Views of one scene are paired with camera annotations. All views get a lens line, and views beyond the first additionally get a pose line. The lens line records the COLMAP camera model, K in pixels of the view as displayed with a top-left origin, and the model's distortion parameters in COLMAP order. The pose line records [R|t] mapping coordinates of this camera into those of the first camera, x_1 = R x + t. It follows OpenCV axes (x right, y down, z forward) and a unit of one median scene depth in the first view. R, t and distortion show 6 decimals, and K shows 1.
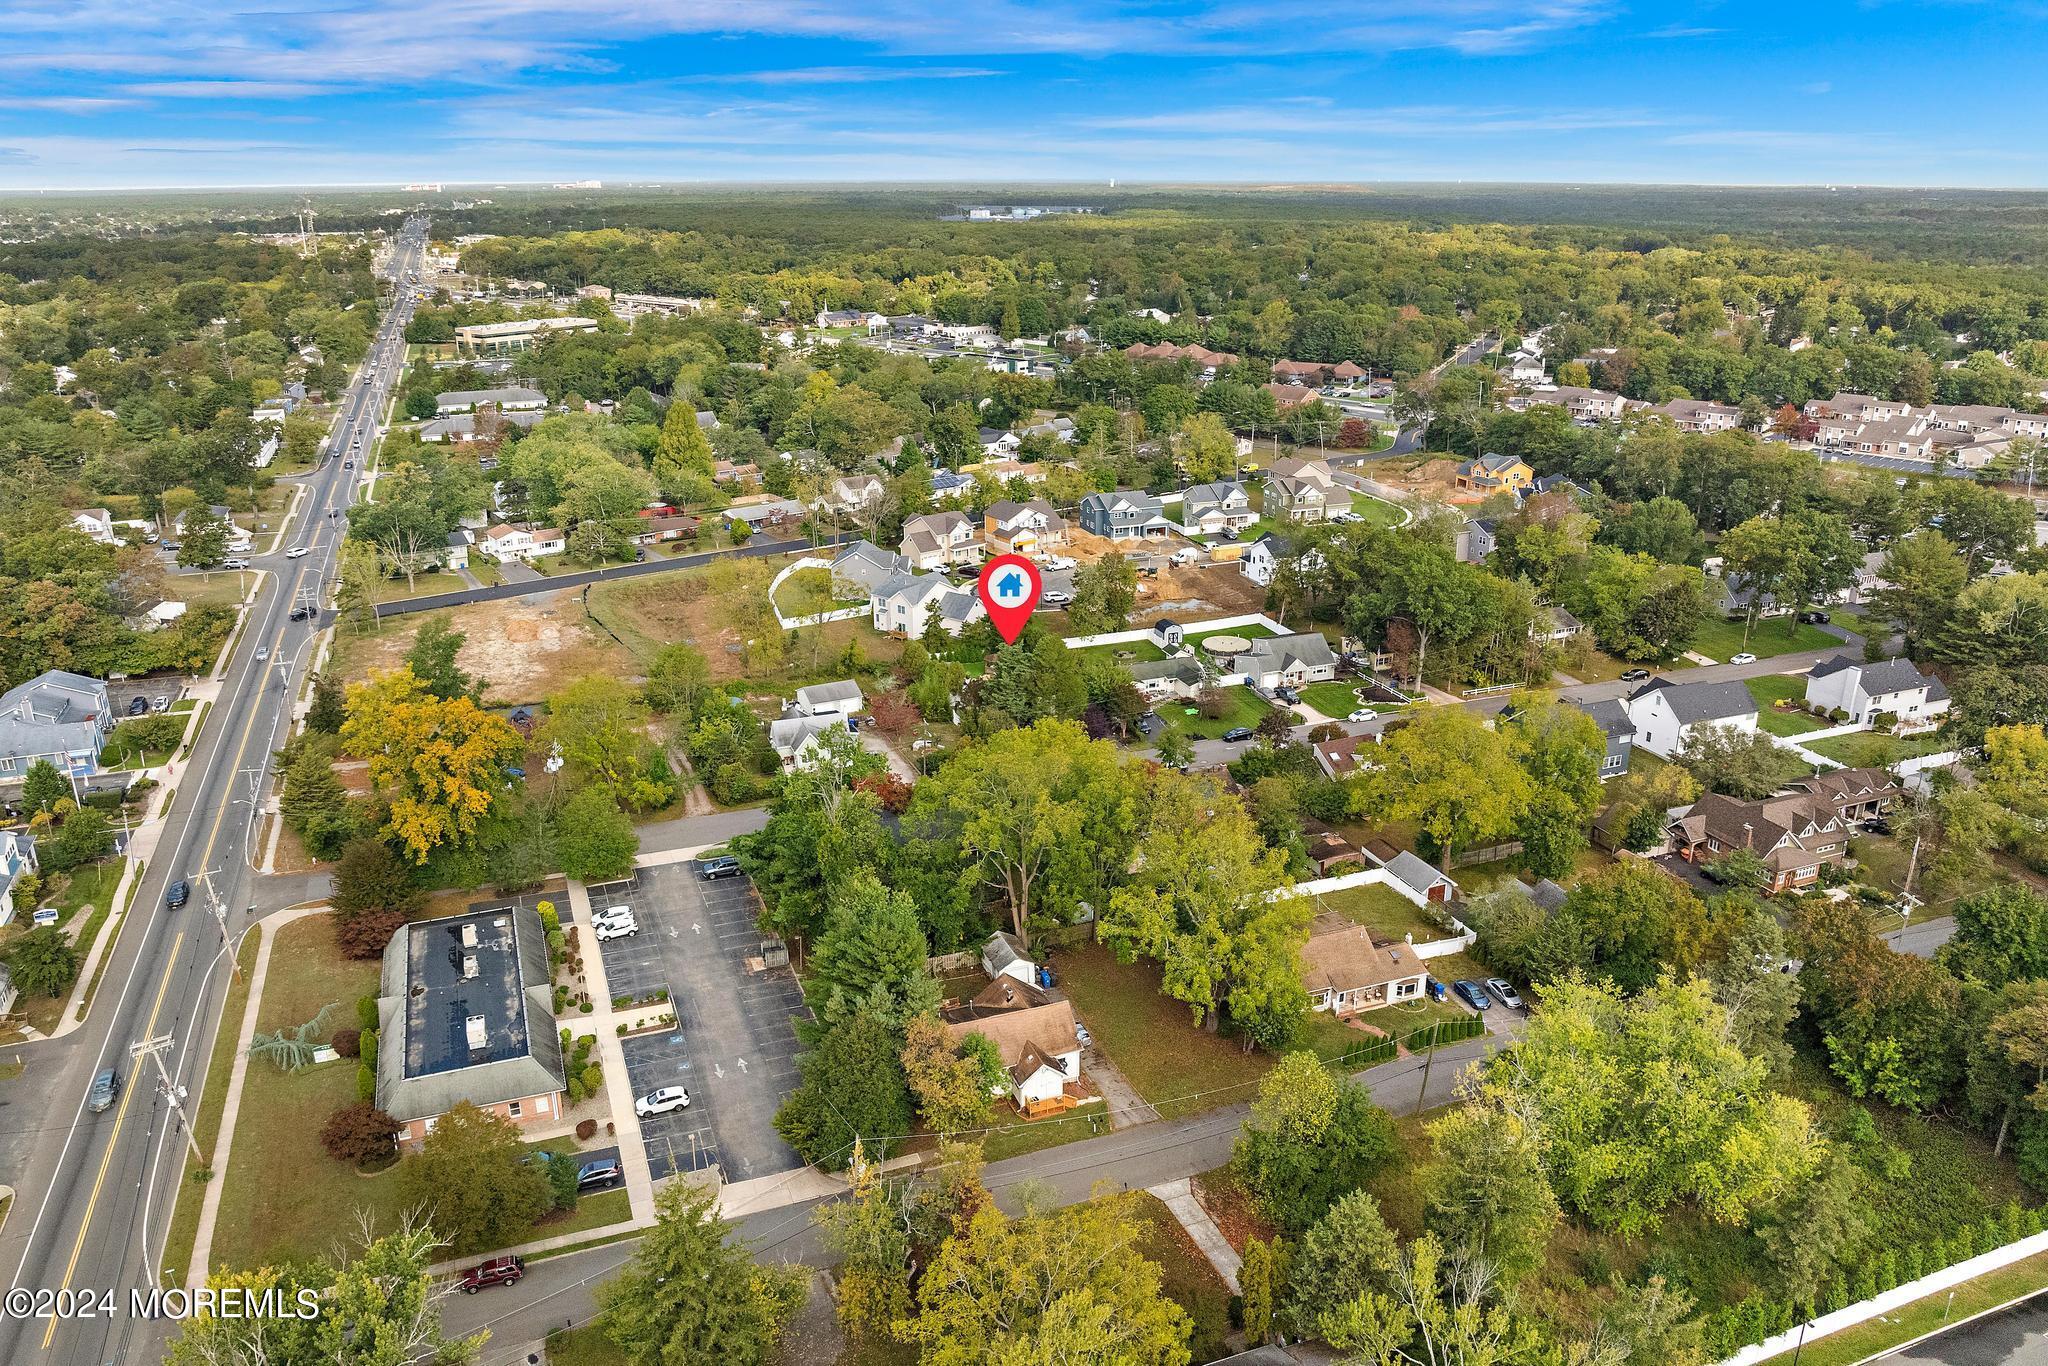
lens RADIAL K [[1452.5, 0, 1035.2], [0, 1452.5, 682.3], [0, 0, 1]] dist [-0.038595, -0.005726]
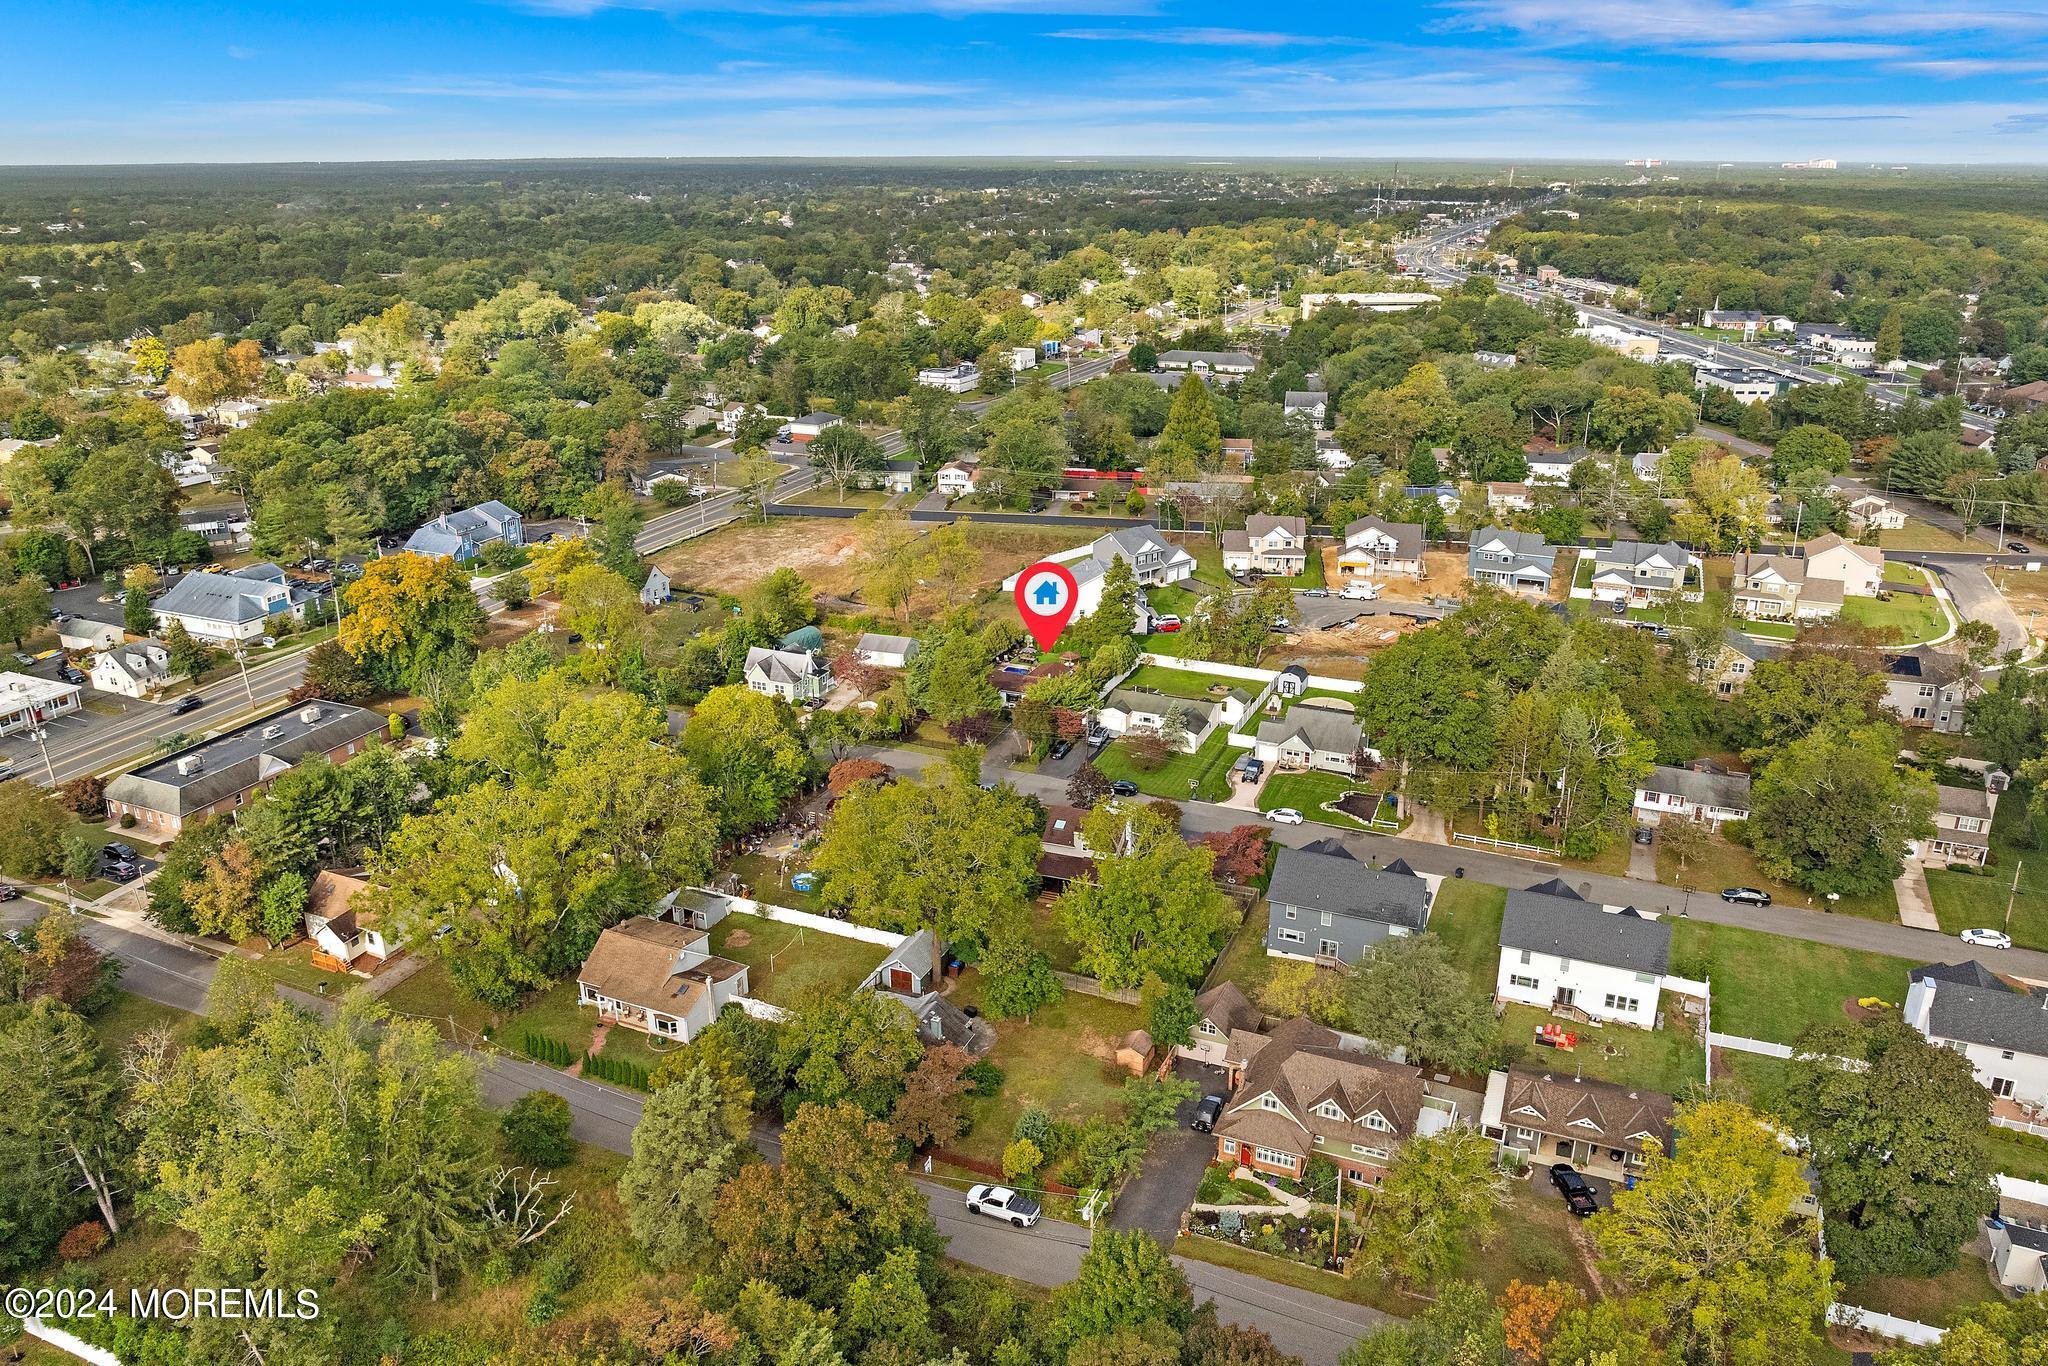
lens RADIAL K [[1452.5, 0, 1035.2], [0, 1452.5, 682.3], [0, 0, 1]] dist [-0.038595, -0.005726]
pose [[0.718572, 0.239837, -0.652788, 0.460635], [-0.231839, 0.967571, 0.100287, -0.071191], [0.655671, 0.079279, 0.750873, 0.212478]]
